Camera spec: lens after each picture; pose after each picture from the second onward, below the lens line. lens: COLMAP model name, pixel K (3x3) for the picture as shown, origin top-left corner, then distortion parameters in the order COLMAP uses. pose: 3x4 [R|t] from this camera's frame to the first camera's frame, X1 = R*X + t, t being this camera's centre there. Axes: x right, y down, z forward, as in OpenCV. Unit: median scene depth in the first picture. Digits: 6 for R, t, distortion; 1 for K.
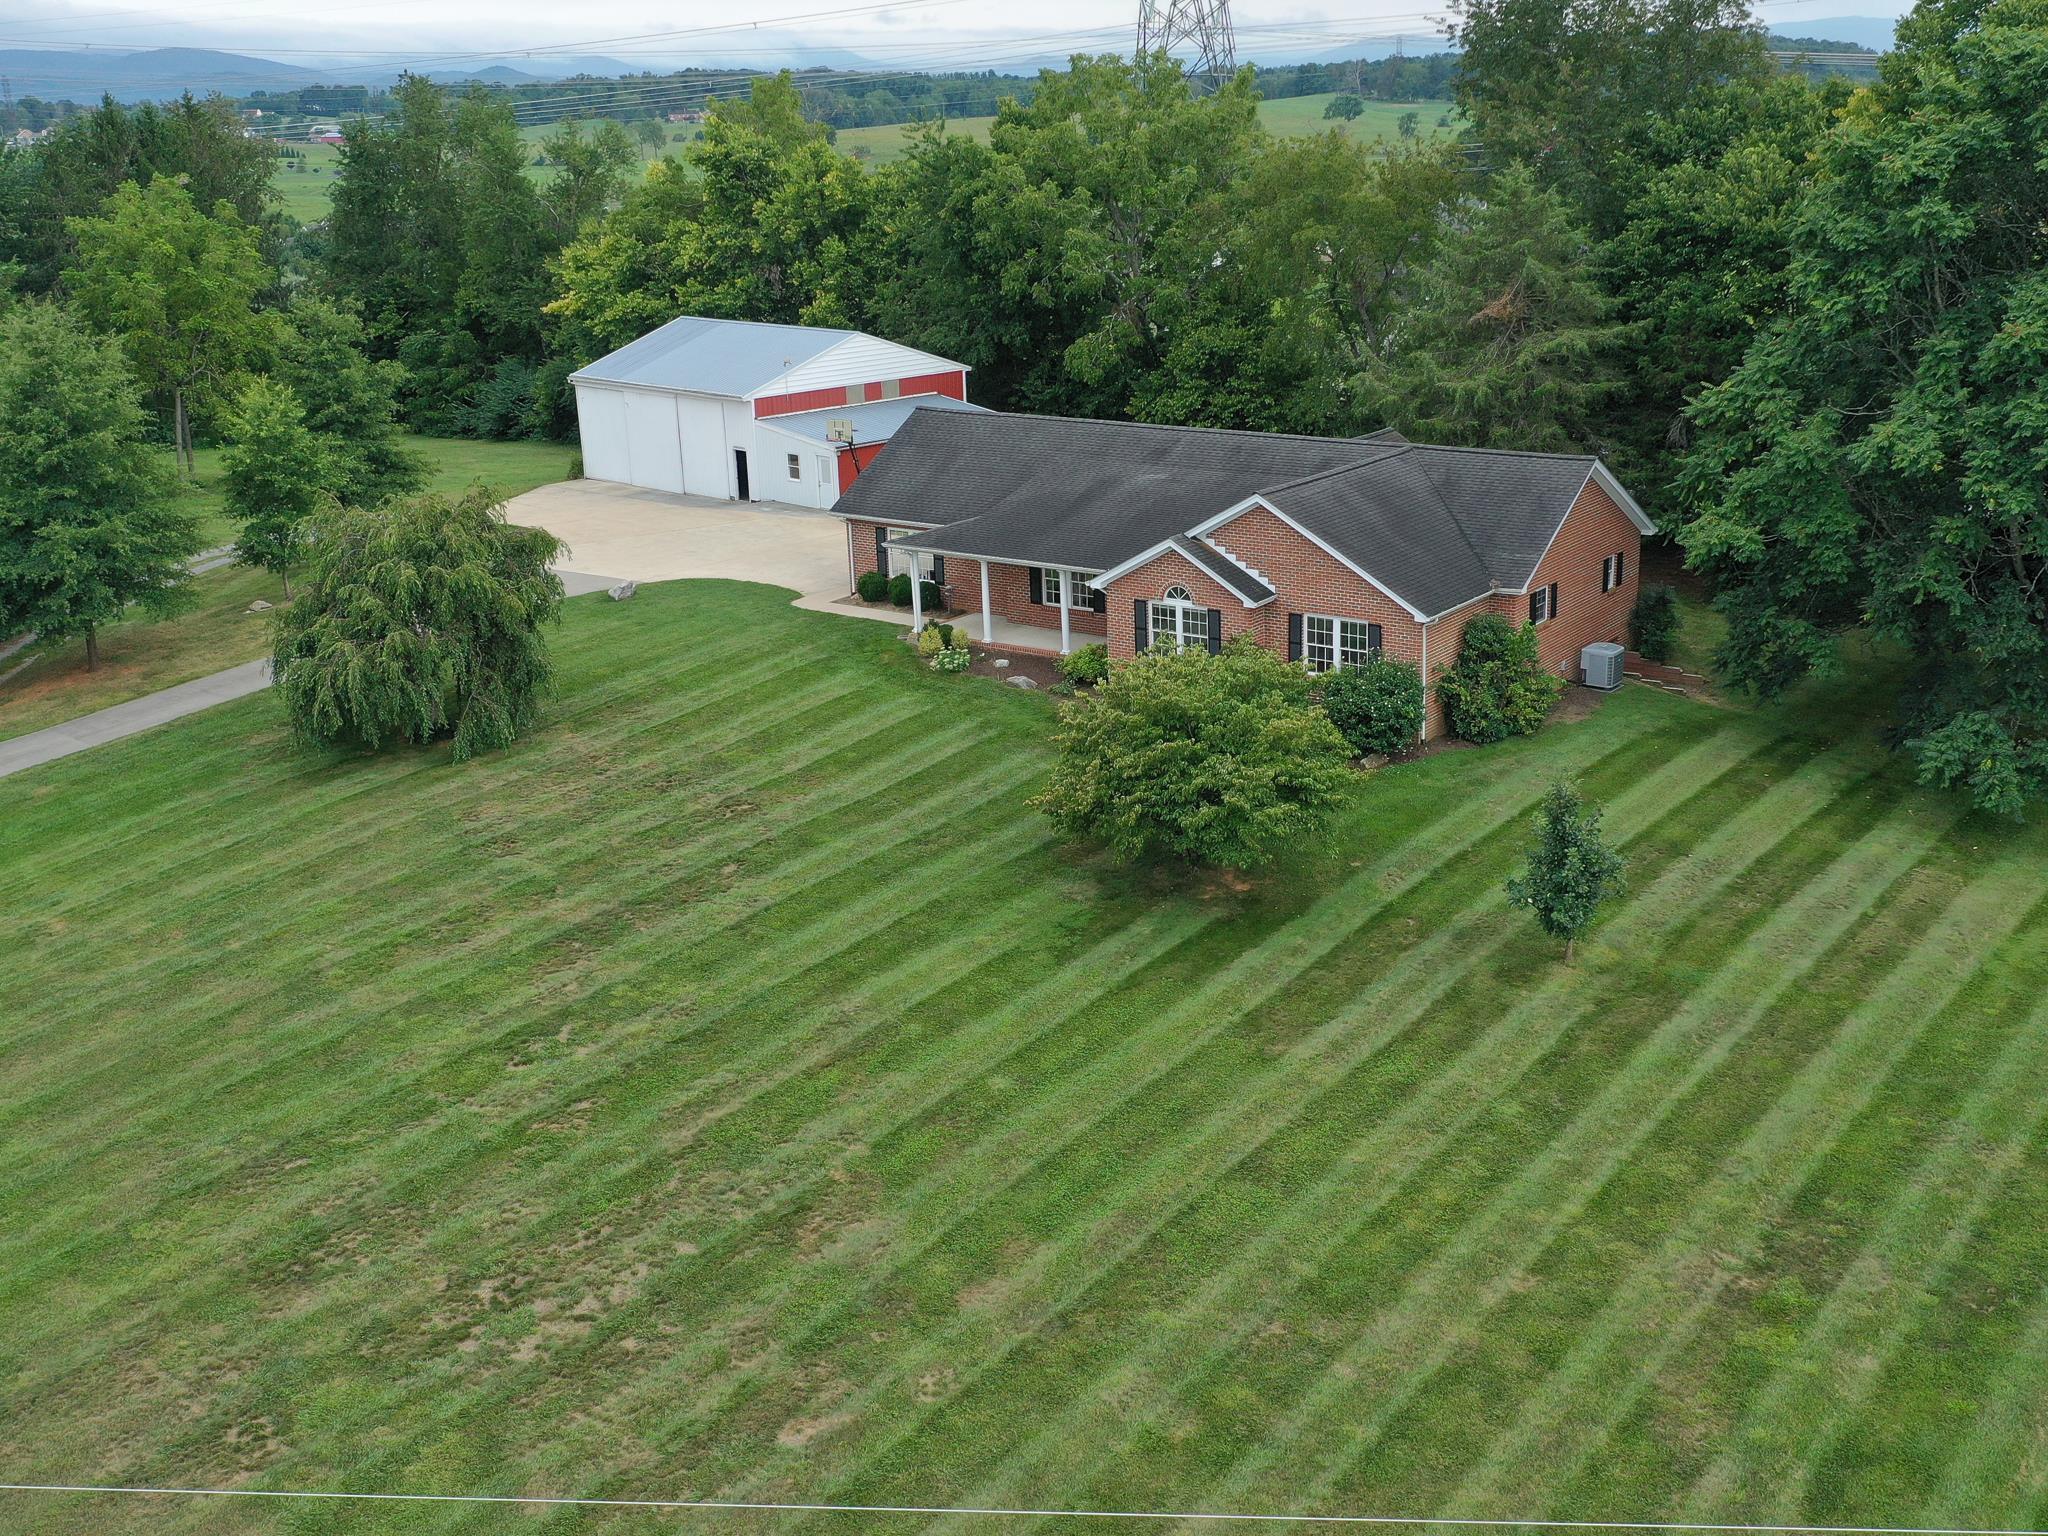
lens RADIAL K [[2224.2, 0, 1032.1], [0, 2224.2, 767.5], [0, 0, 1]] dist [-0.055247, 0.000000]
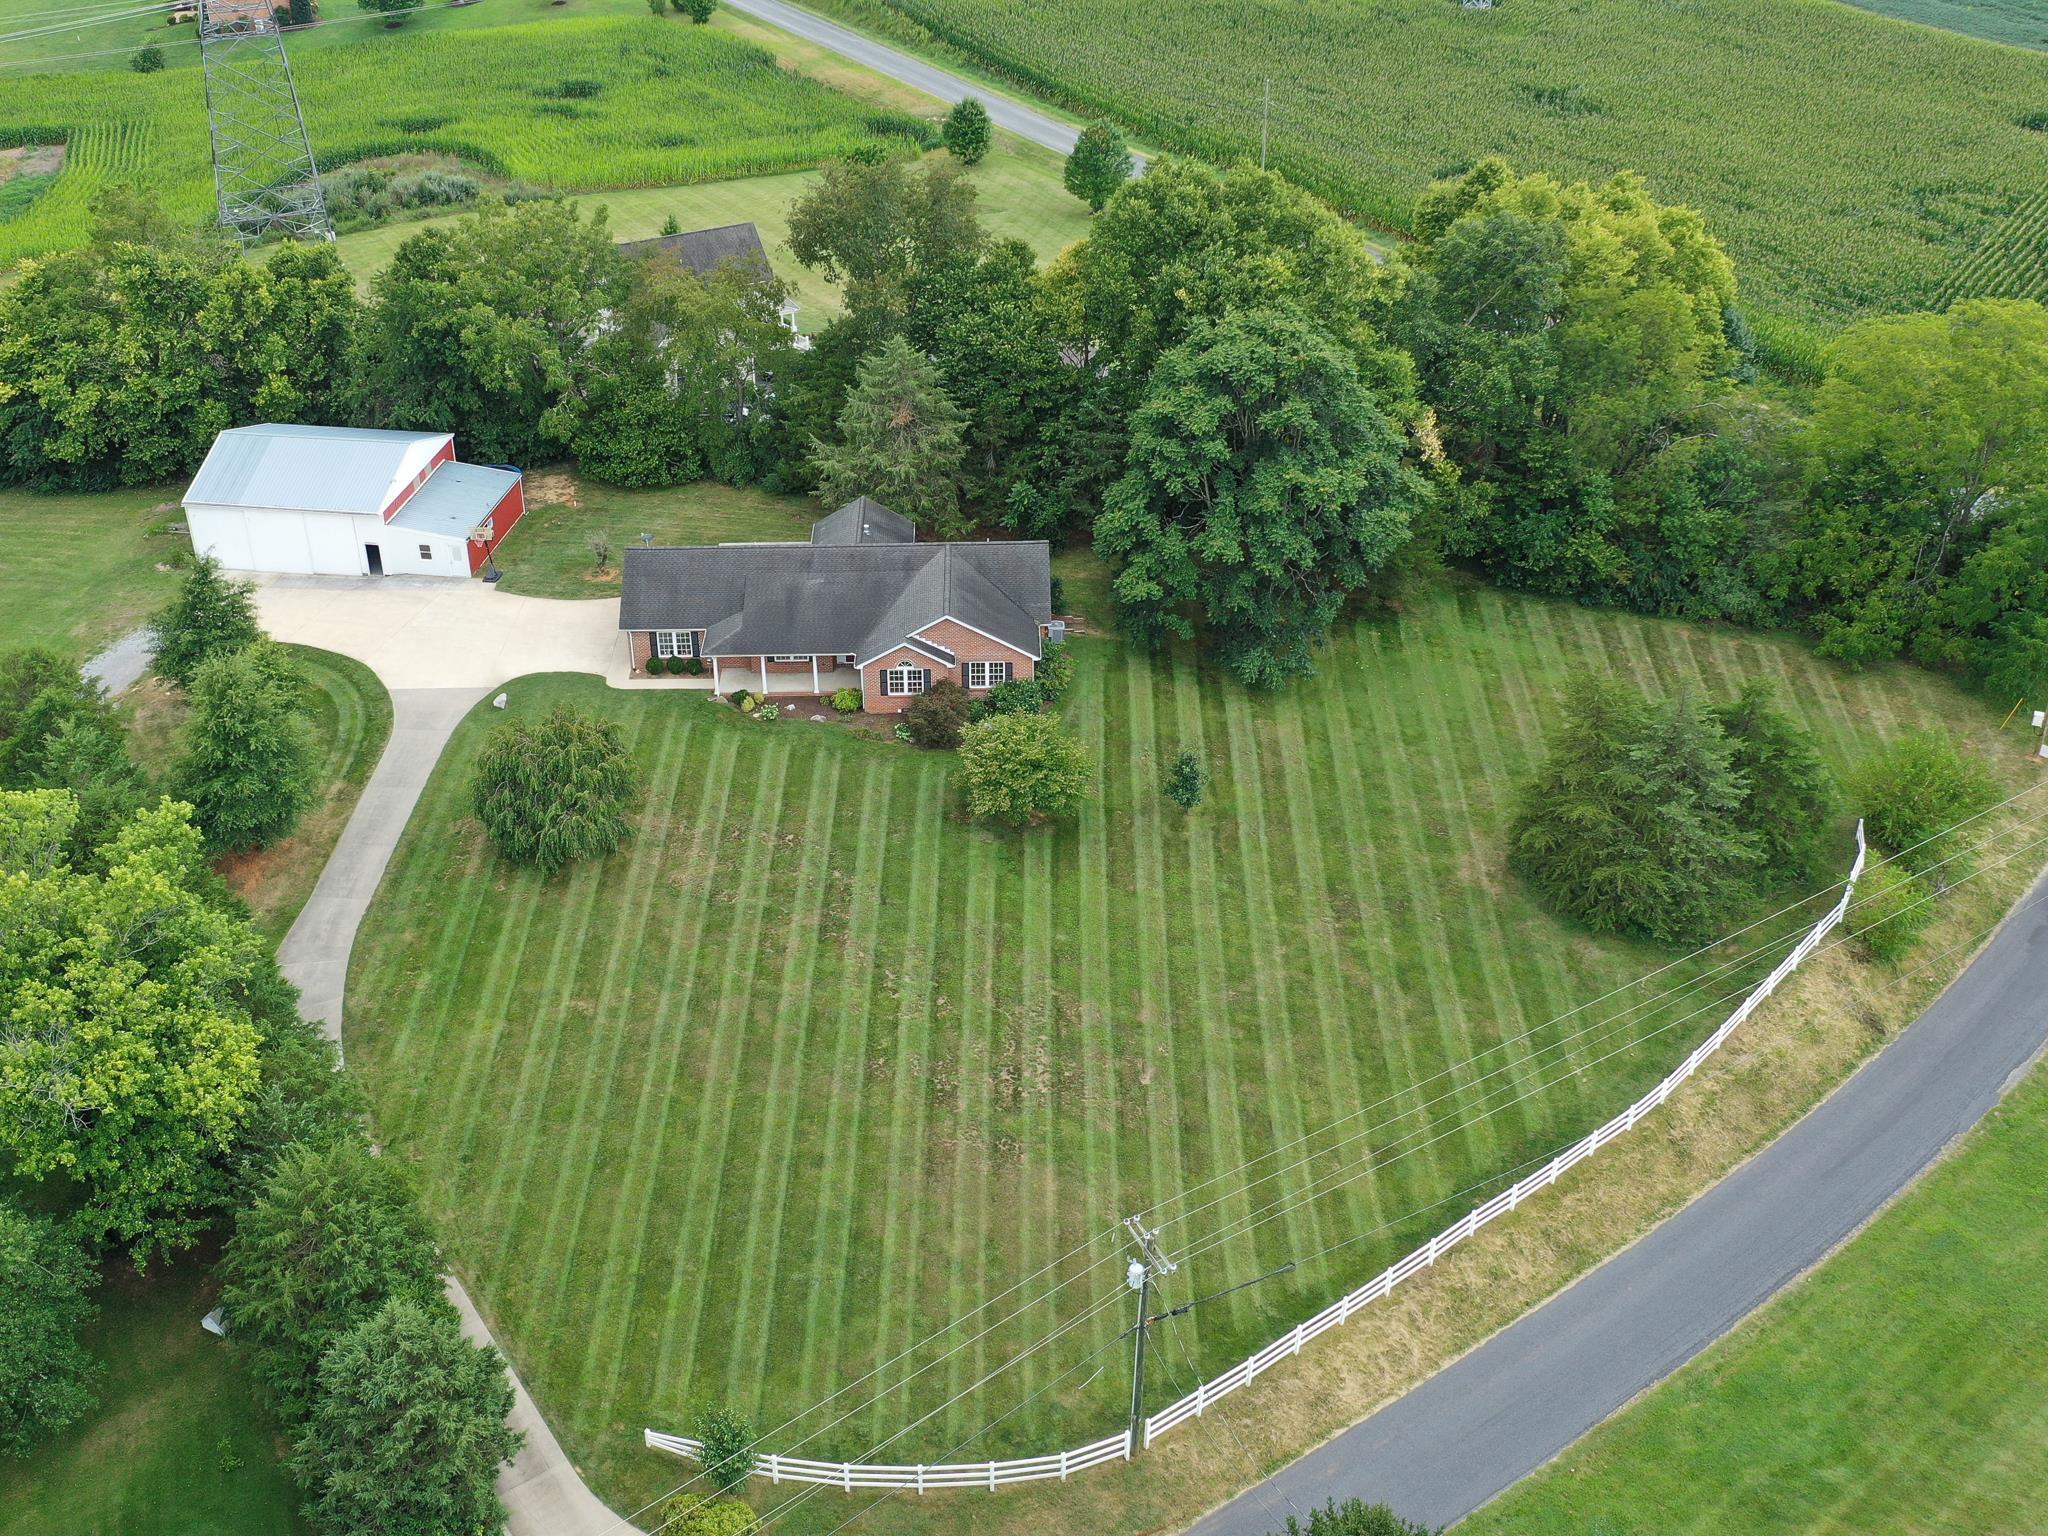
lens RADIAL K [[2224.2, 0, 1024.1], [0, 2224.2, 769.0], [0, 0, 1]] dist [-0.055247, 0.000000]
pose [[0.806761, -0.284067, 0.518115, -0.941556], [0.162114, 0.949620, 0.268219, -0.523439], [-0.568204, -0.132395, 0.812167, -0.729197]]
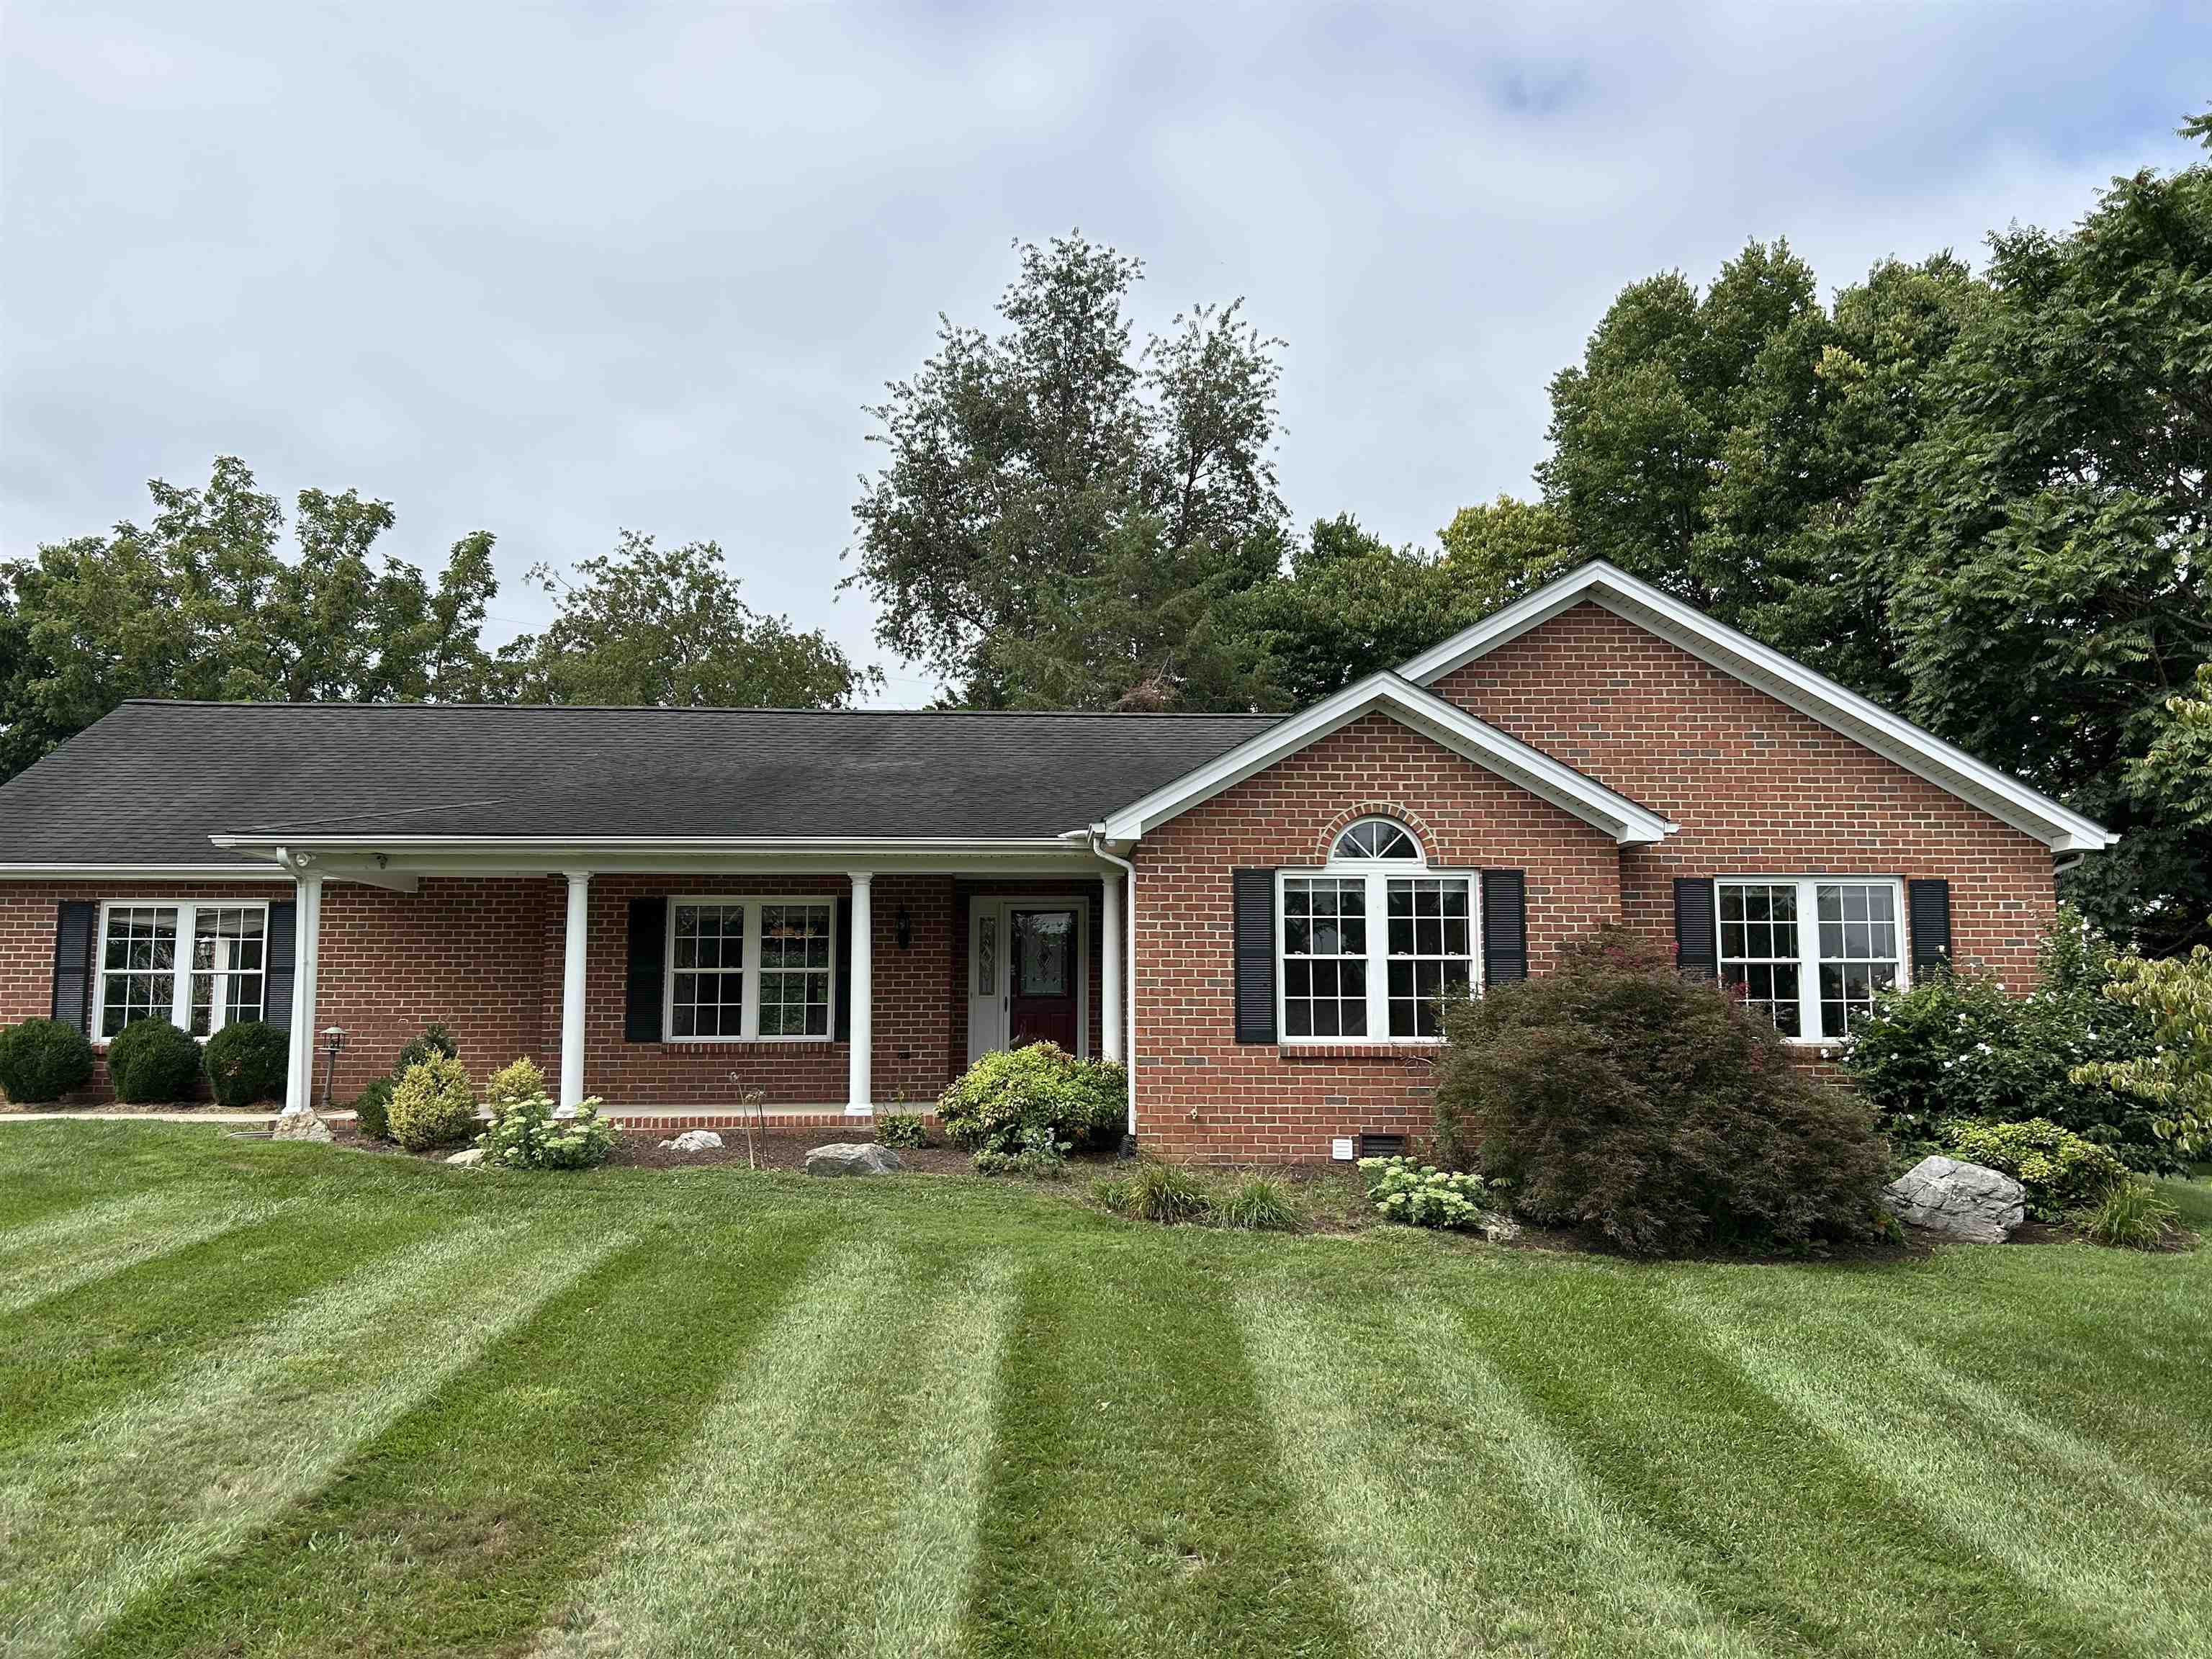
lens RADIAL K [[1711.2, 0, 1116.8], [0, 1711.2, 821.4], [0, 0, 1]] dist [0.015498, -0.013692]
pose [[0.780645, 0.095682, 0.617607, -0.137664], [0.161546, 0.923735, -0.347299, 0.006702], [-0.603735, 0.370889, 0.705652, 0.852726]]
